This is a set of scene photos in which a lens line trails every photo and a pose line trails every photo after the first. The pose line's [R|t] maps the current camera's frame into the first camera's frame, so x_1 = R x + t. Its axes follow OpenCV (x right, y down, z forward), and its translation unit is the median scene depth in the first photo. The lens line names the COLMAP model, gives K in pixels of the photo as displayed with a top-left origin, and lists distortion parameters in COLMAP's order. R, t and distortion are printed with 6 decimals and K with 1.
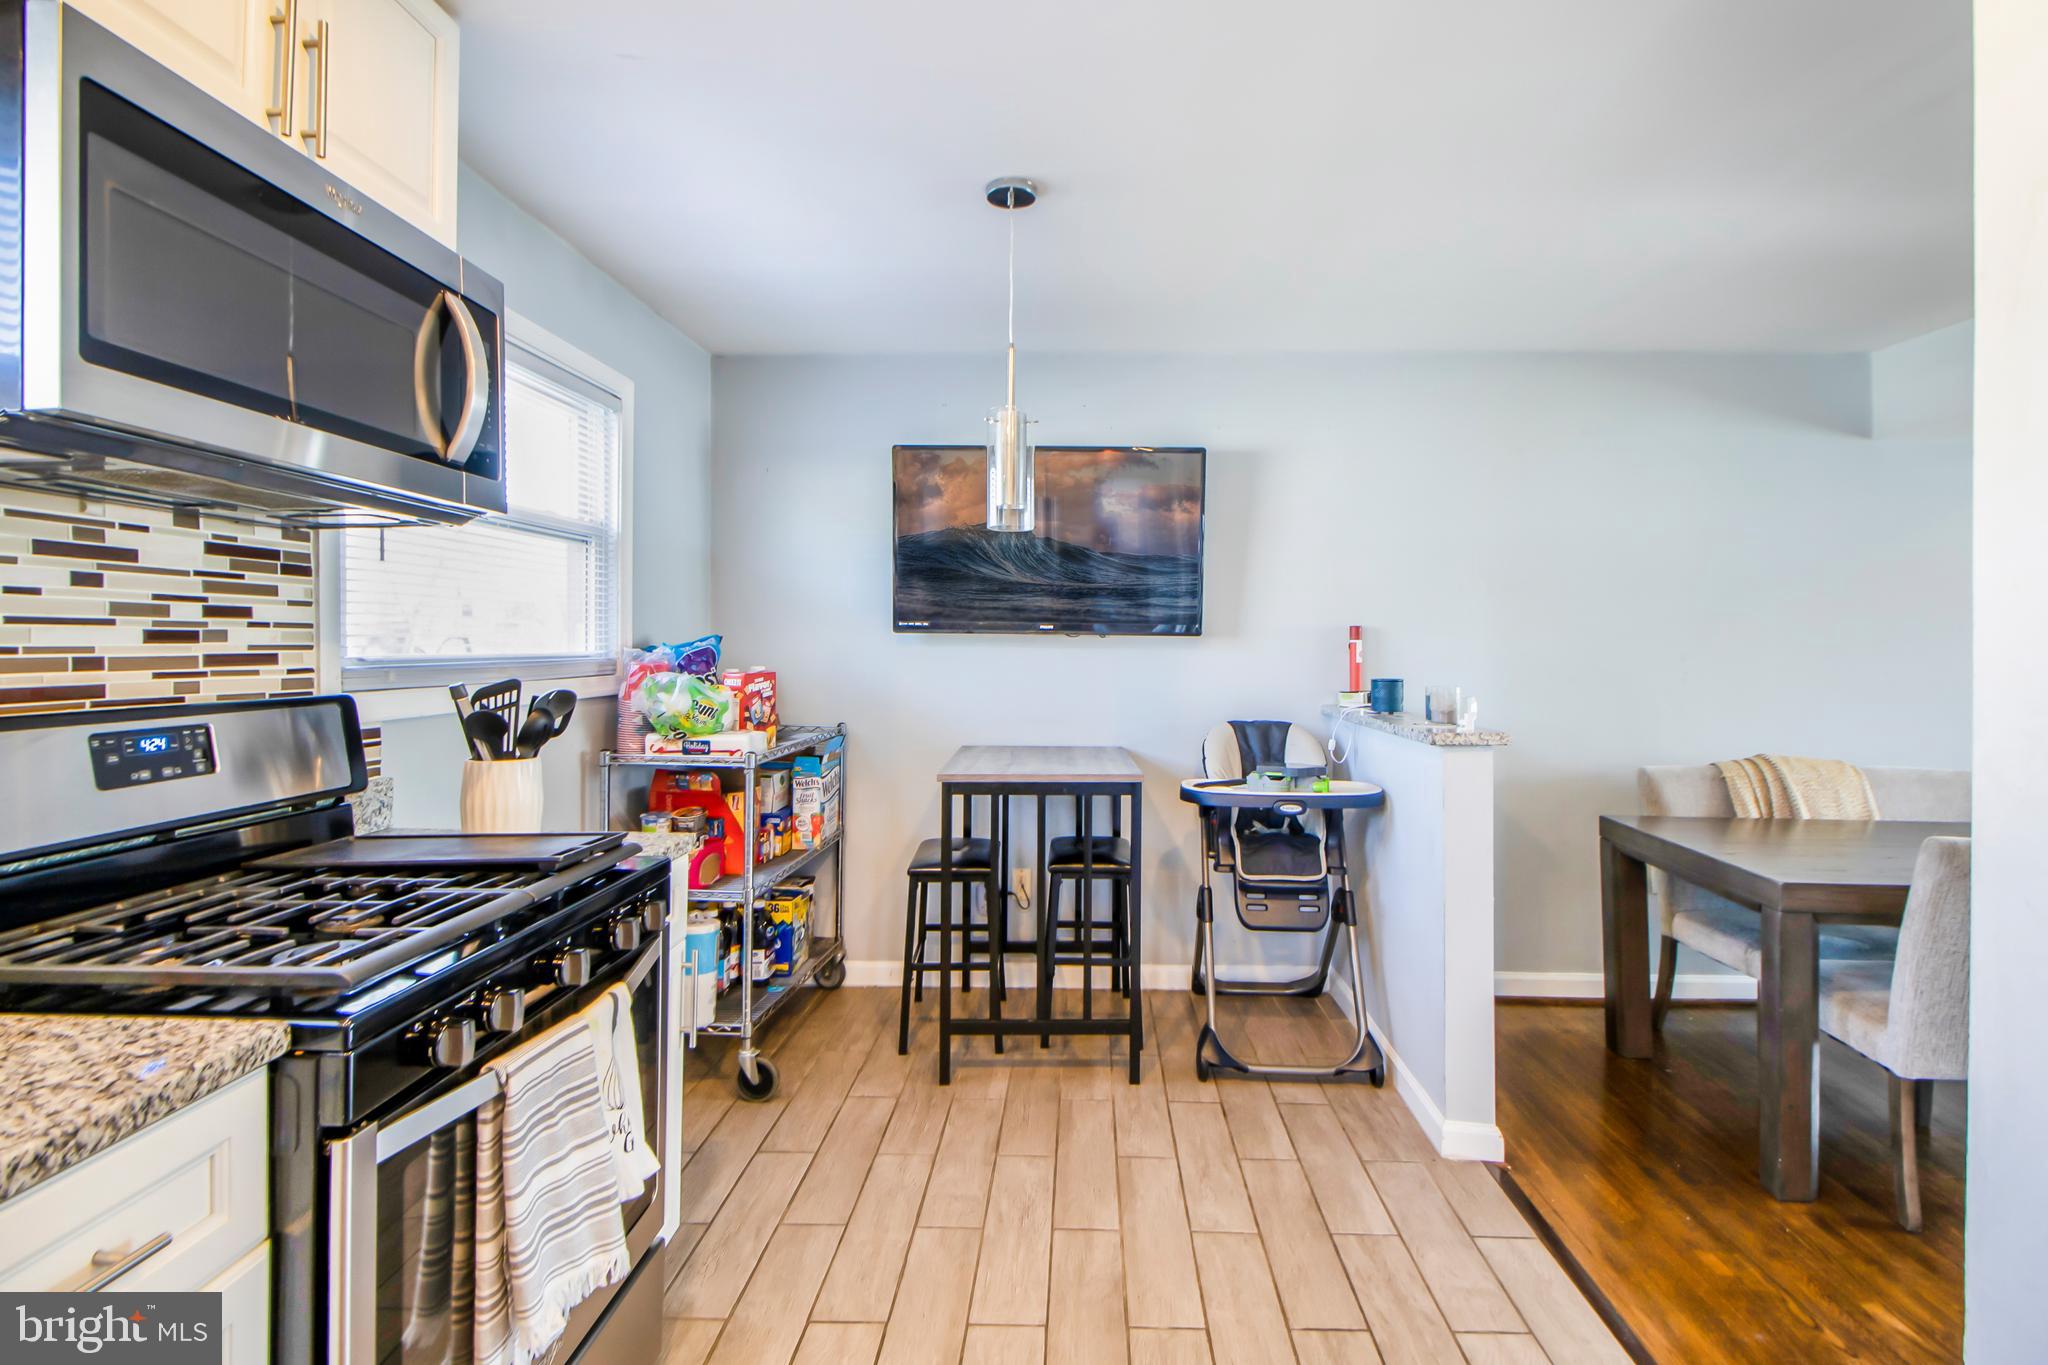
lens RADIAL K [[962.1, 0, 1073.9], [0, 962.1, 641.5], [0, 0, 1]] dist [0.004308, -0.000833]
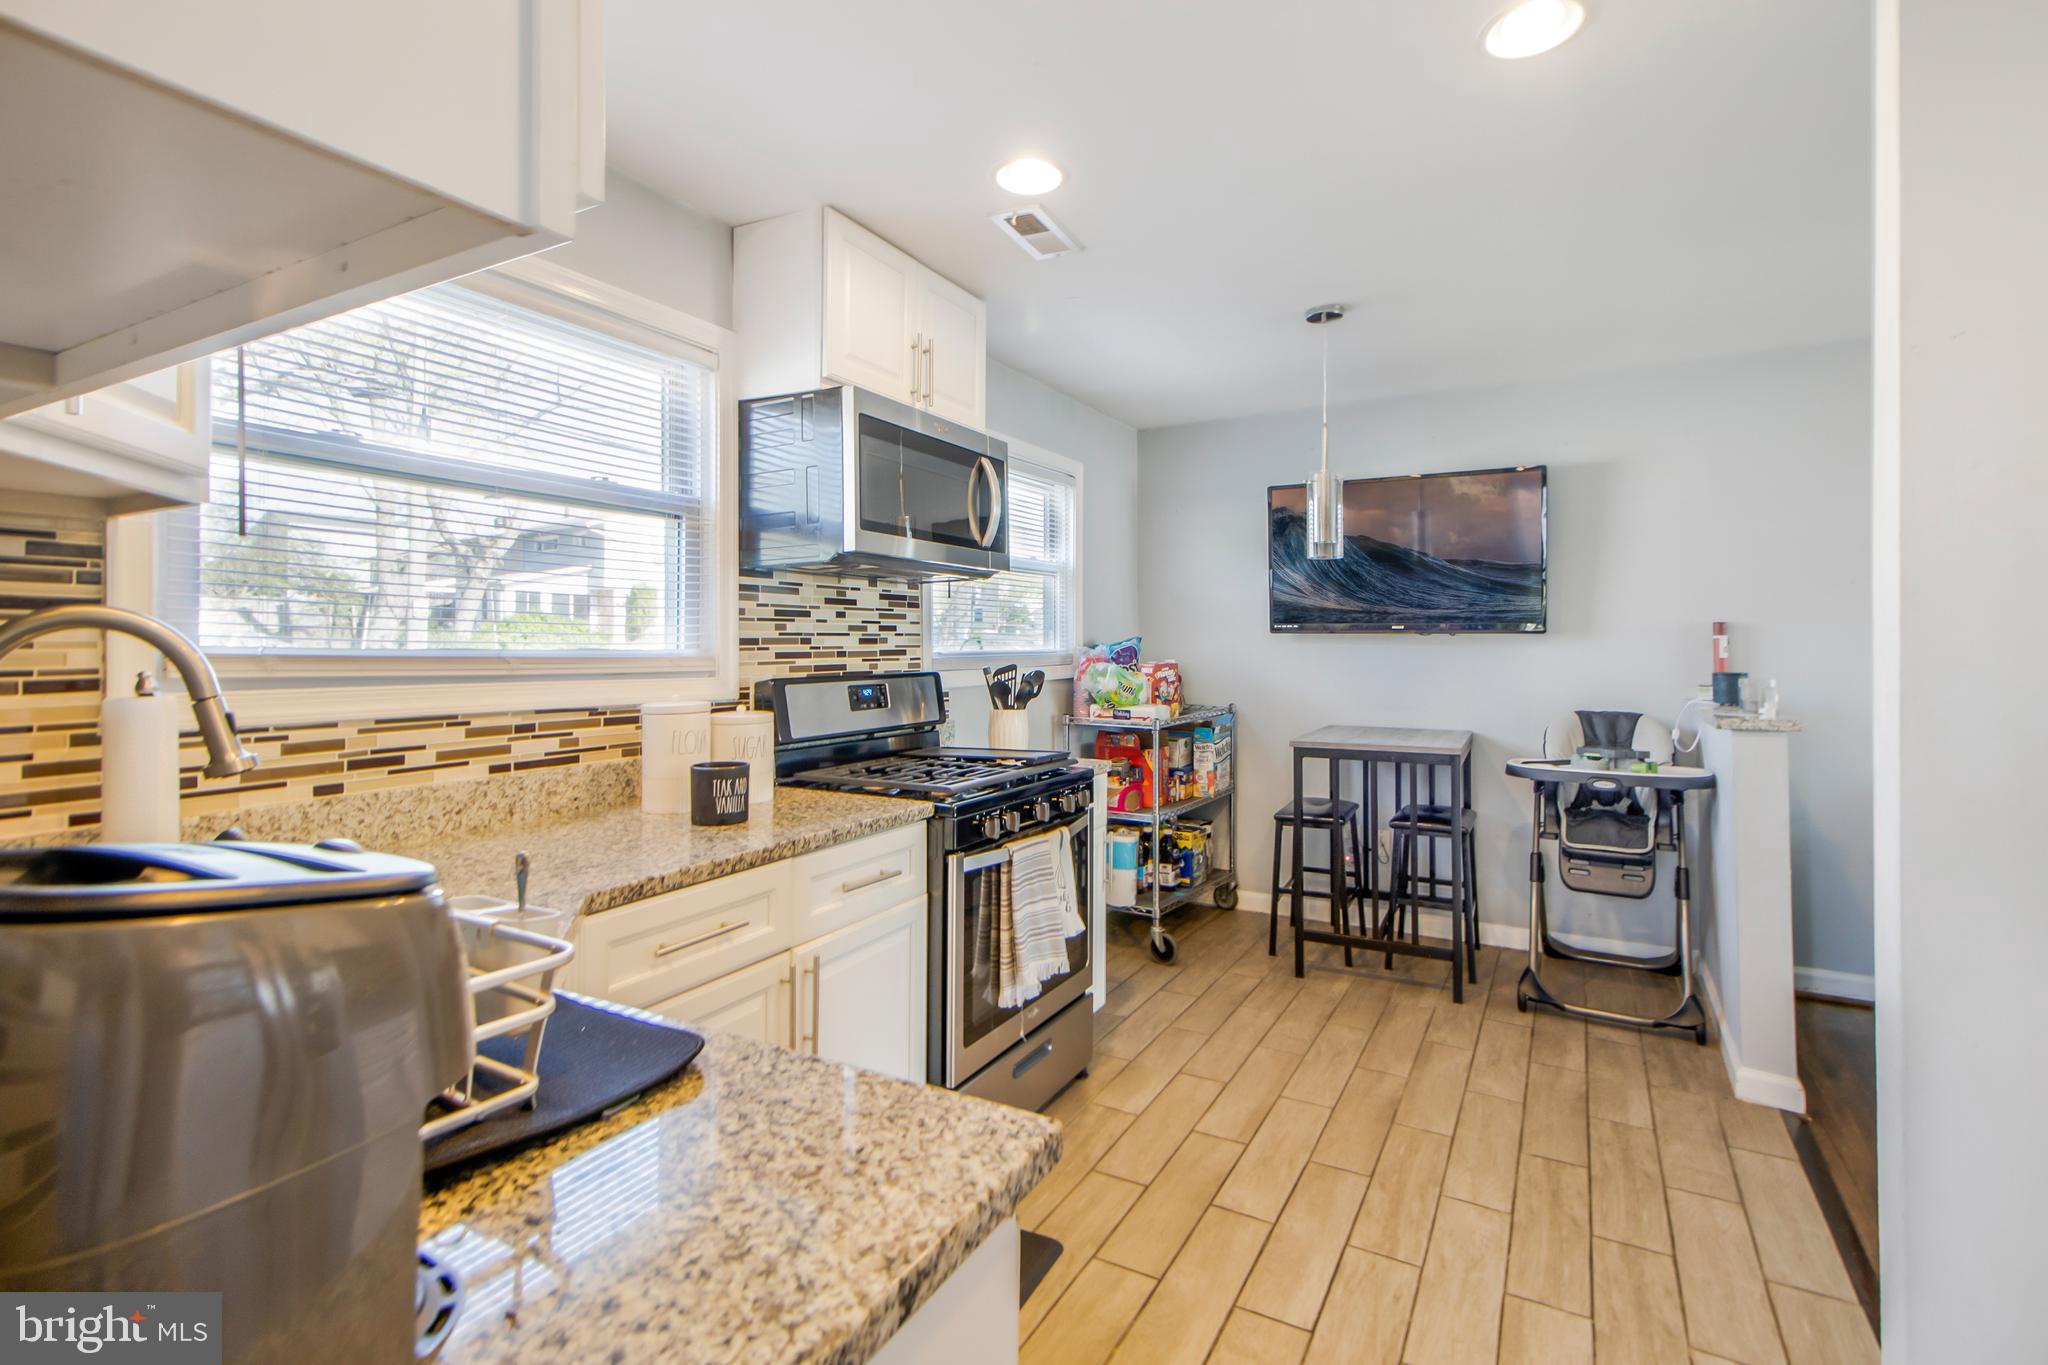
lens RADIAL K [[930.9, 0, 1047.9], [0, 930.9, 638.5], [0, 0, 1]] dist [0.000329, -0.008604]
pose [[0.883066, -0.009343, -0.469156, 0.175796], [0.007933, 0.999956, -0.004983, 0.001098], [0.469182, 0.000679, 0.883101, -0.304893]]
